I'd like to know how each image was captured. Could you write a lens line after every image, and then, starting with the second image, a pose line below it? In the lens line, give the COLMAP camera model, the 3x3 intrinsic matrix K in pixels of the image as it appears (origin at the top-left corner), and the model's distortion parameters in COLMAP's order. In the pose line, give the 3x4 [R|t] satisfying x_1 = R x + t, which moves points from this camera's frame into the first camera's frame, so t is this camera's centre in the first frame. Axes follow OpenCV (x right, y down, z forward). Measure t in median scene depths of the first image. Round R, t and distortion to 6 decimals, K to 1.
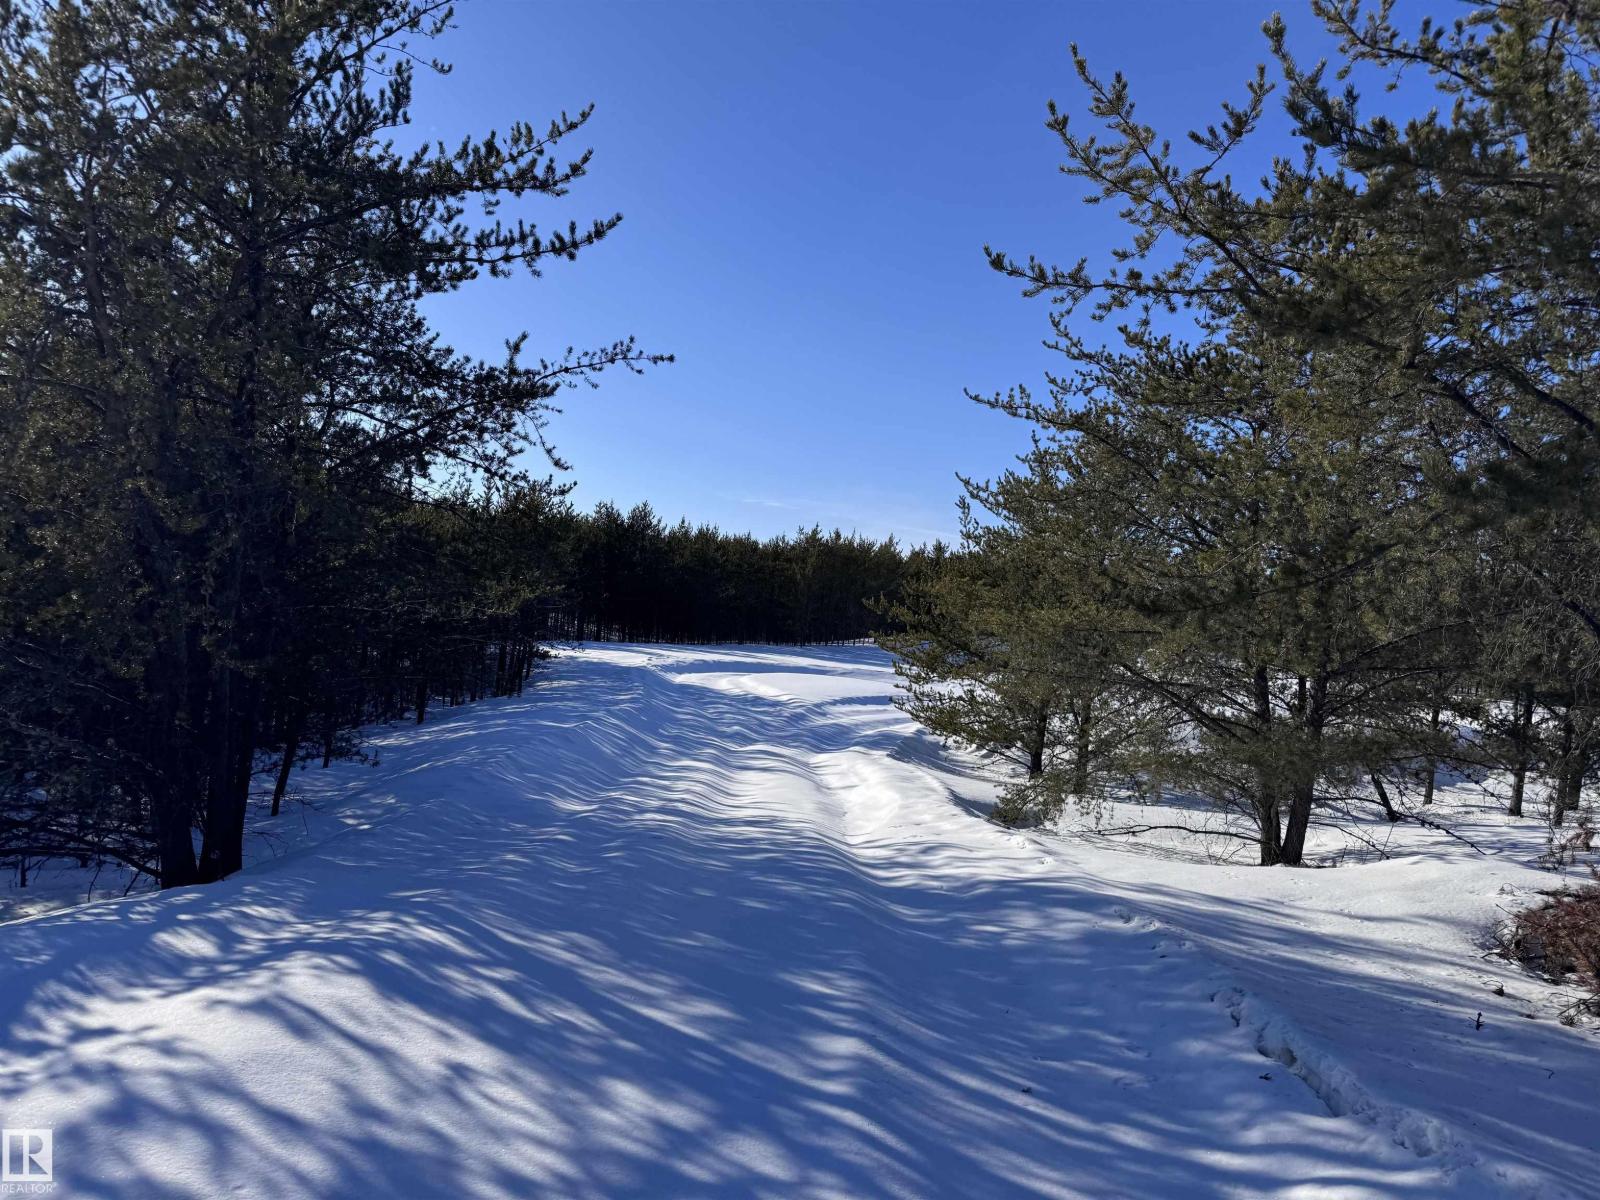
lens RADIAL K [[1284.6, 0, 834.5], [0, 1284.6, 605.3], [0, 0, 1]] dist [0.058864, -0.077347]
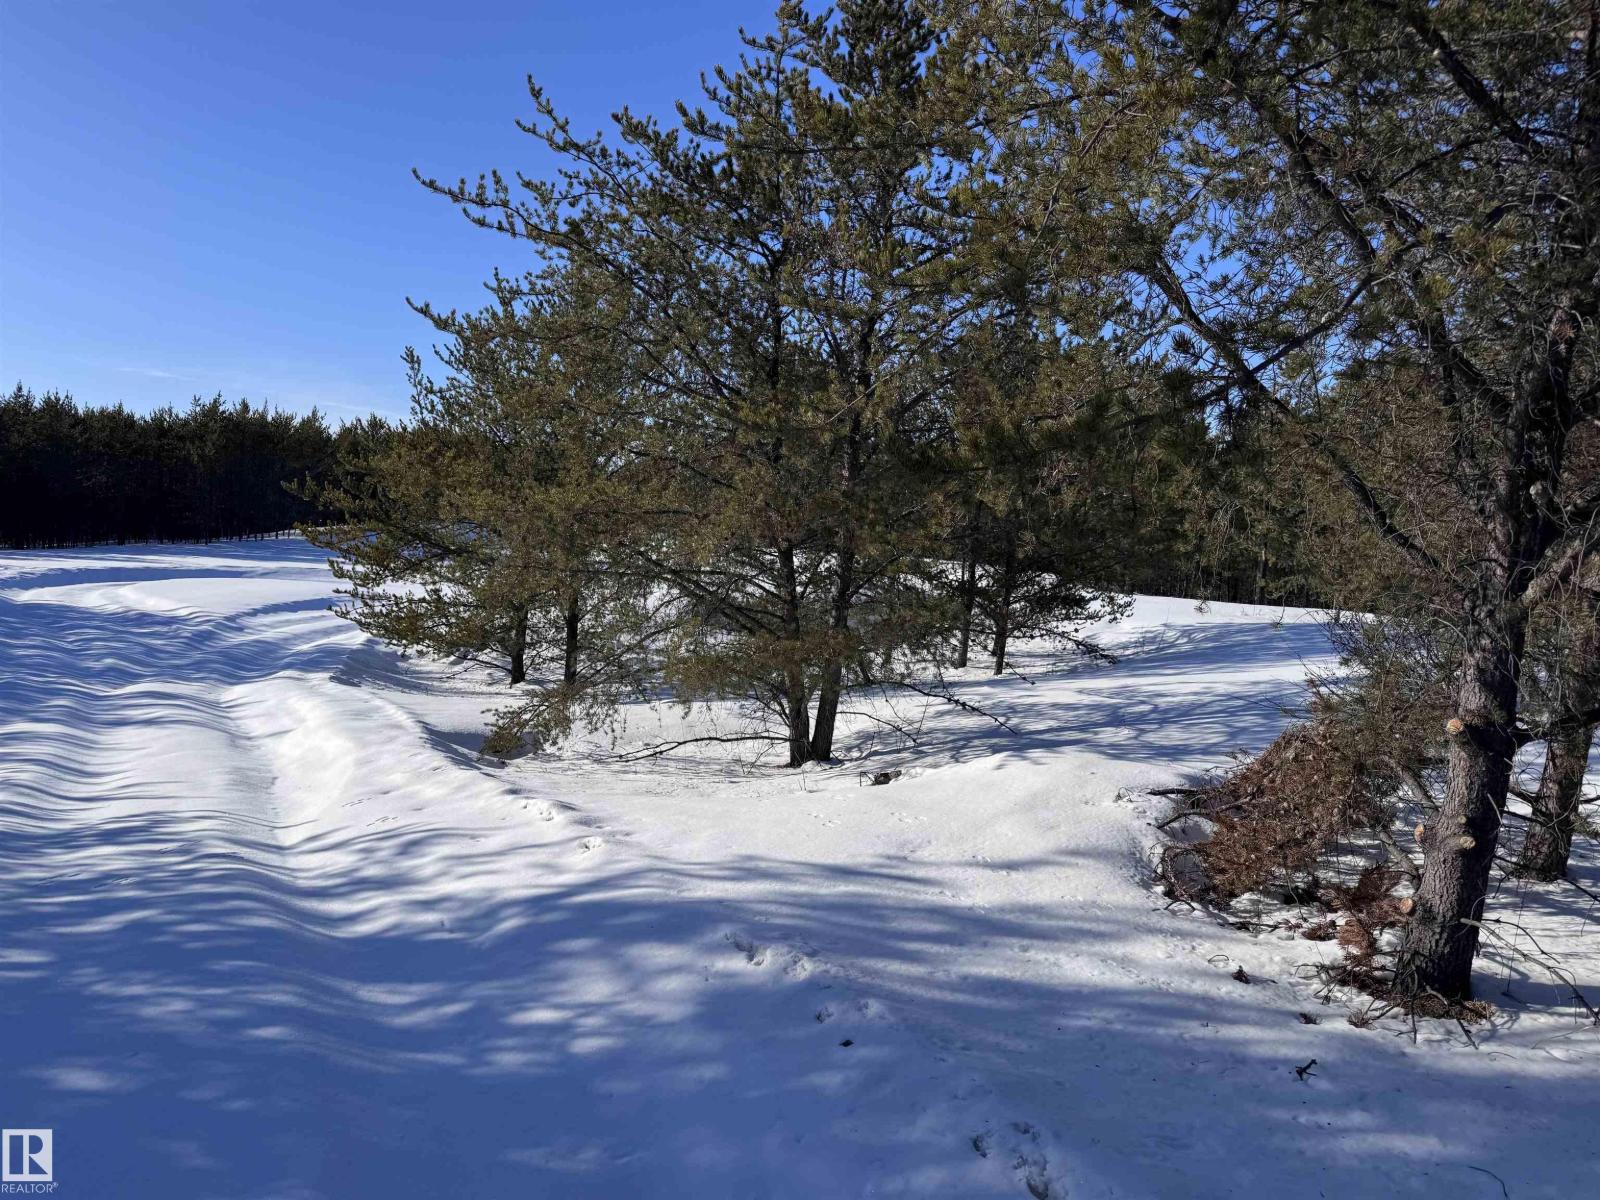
lens RADIAL K [[1284.6, 0, 834.5], [0, 1284.6, 605.3], [0, 0, 1]] dist [0.058864, -0.077347]
pose [[0.912069, -0.071378, 0.403776, 0.005538], [0.033076, 0.994330, 0.101061, 0.001533], [-0.408700, -0.078820, 0.909259, 0.152181]]
